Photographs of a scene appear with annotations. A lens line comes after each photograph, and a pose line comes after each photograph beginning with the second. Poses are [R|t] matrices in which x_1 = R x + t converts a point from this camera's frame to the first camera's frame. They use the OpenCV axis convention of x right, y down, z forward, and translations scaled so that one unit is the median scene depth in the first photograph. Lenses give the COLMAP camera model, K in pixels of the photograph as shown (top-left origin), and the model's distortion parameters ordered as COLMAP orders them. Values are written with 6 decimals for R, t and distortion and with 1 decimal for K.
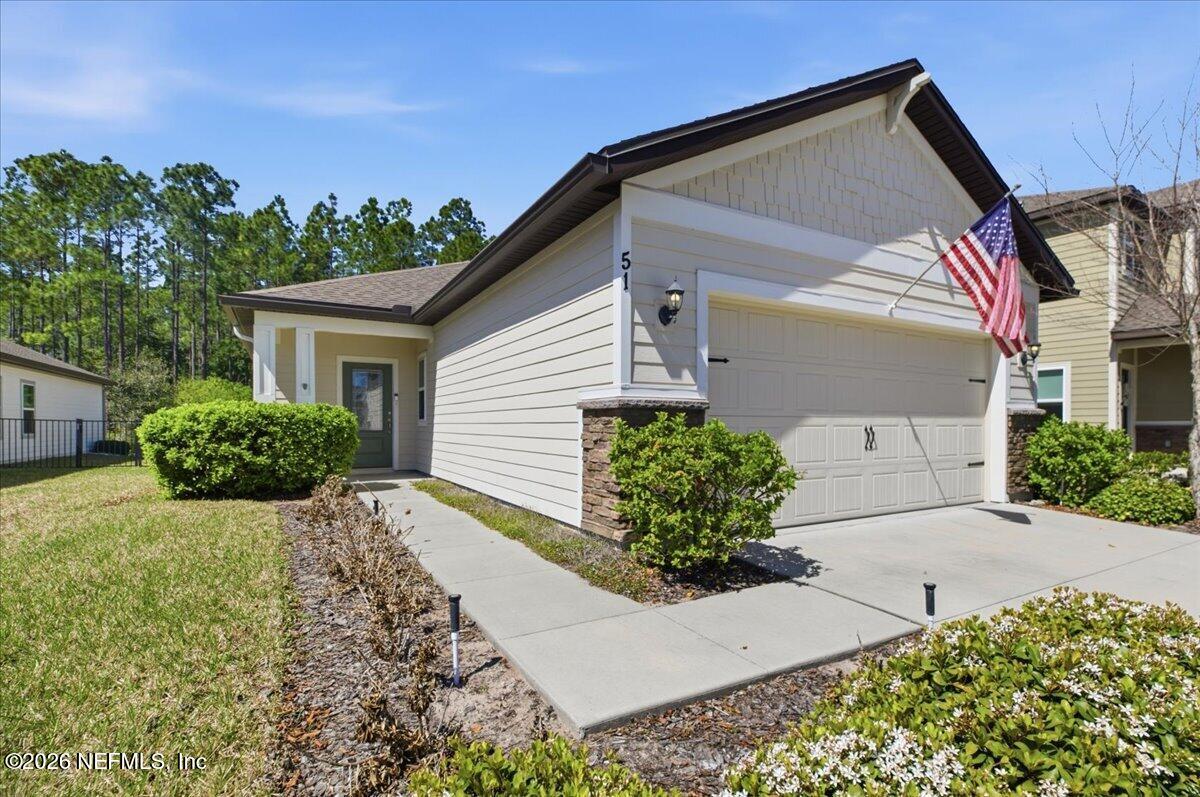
lens RADIAL K [[548.7, 0, 601.0], [0, 548.7, 417.7], [0, 0, 1]] dist [-0.015357, 0.006474]
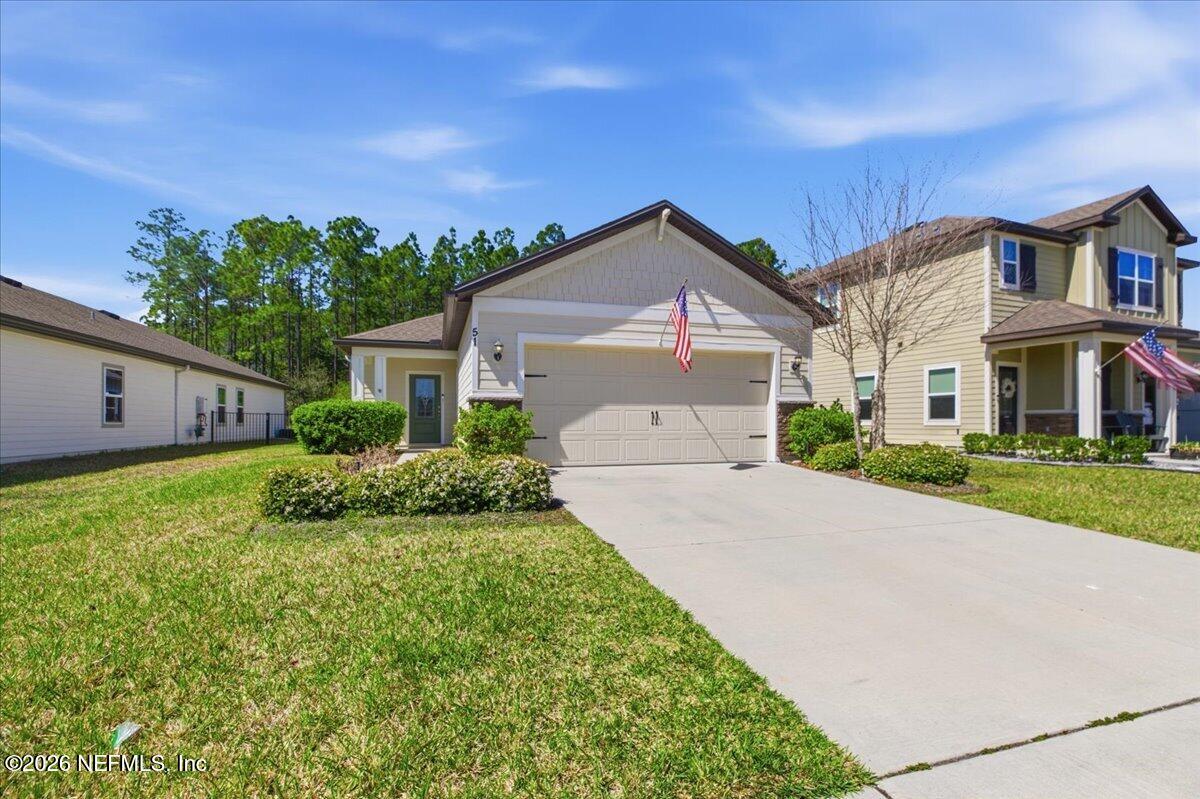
lens RADIAL K [[548.5, 0, 612.1], [0, 548.5, 406.6], [0, 0, 1]] dist [-0.007534, 0.000180]
pose [[0.977567, -0.006581, -0.210520, 0.180849], [0.003276, 0.999866, -0.016045, 0.007283], [0.210597, 0.014995, 0.977458, -0.173775]]
